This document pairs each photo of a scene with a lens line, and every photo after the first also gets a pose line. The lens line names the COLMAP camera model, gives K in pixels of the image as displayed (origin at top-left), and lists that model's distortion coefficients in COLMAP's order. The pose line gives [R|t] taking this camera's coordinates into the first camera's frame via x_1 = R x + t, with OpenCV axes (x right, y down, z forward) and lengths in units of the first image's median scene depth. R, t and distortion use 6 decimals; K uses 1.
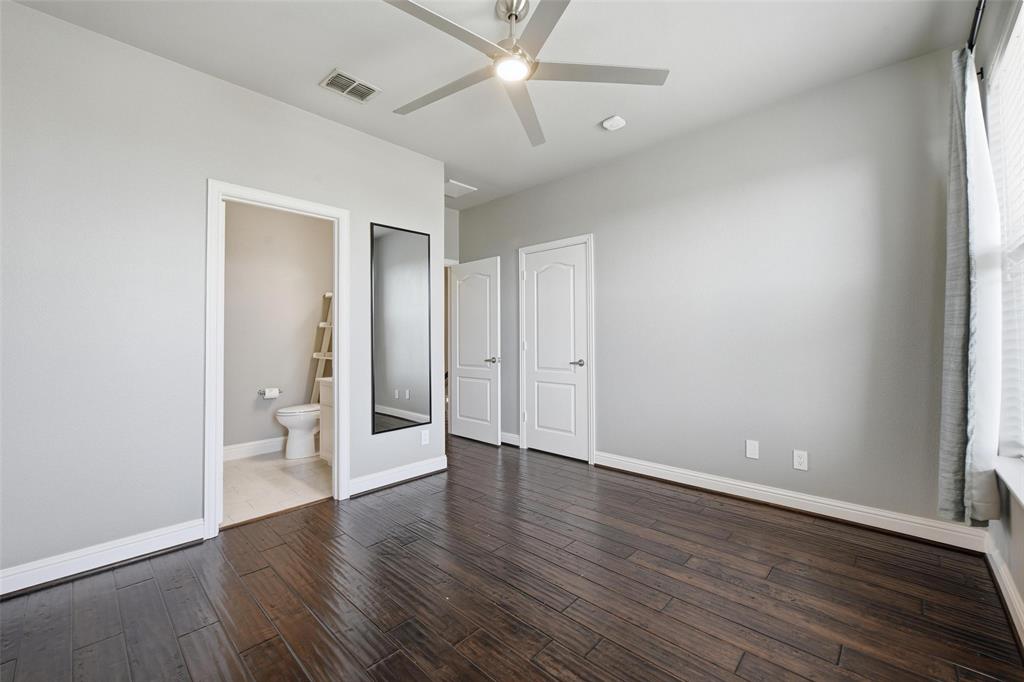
lens RADIAL K [[410.2, 0, 516.2], [0, 410.2, 337.0], [0, 0, 1]] dist [-0.008137, -0.000020]
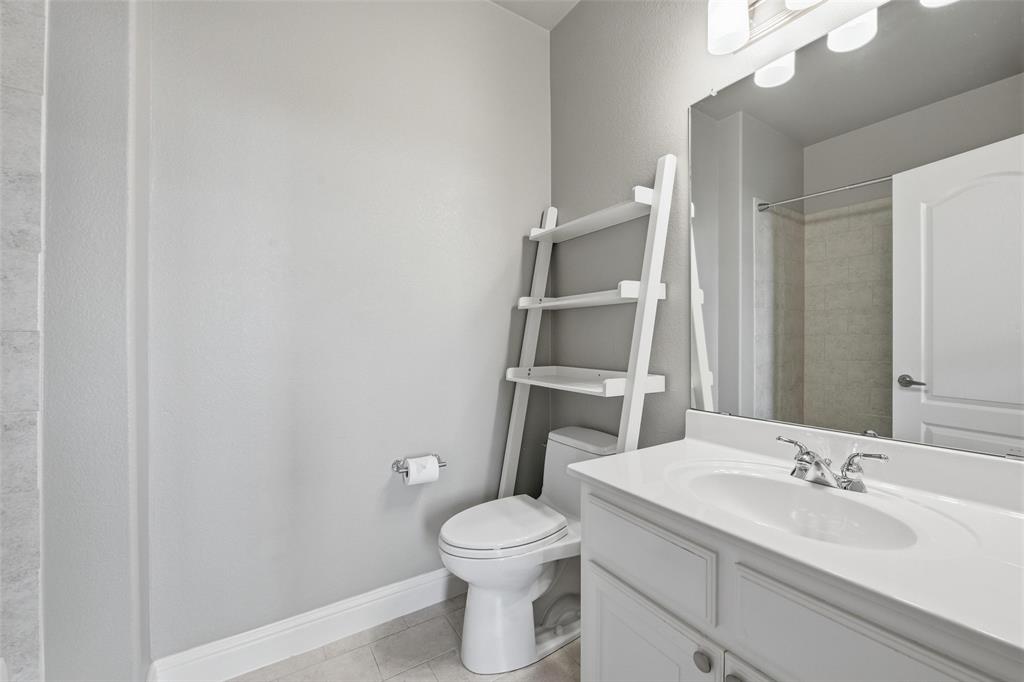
lens RADIAL K [[410.2, 0, 516.2], [0, 410.2, 337.0], [0, 0, 1]] dist [-0.008137, -0.000020]
pose [[0.965375, -0.002797, -0.260853, -0.404530], [0.006498, 0.999890, 0.013326, 0.001052], [0.260787, -0.014560, 0.965287, 0.637901]]
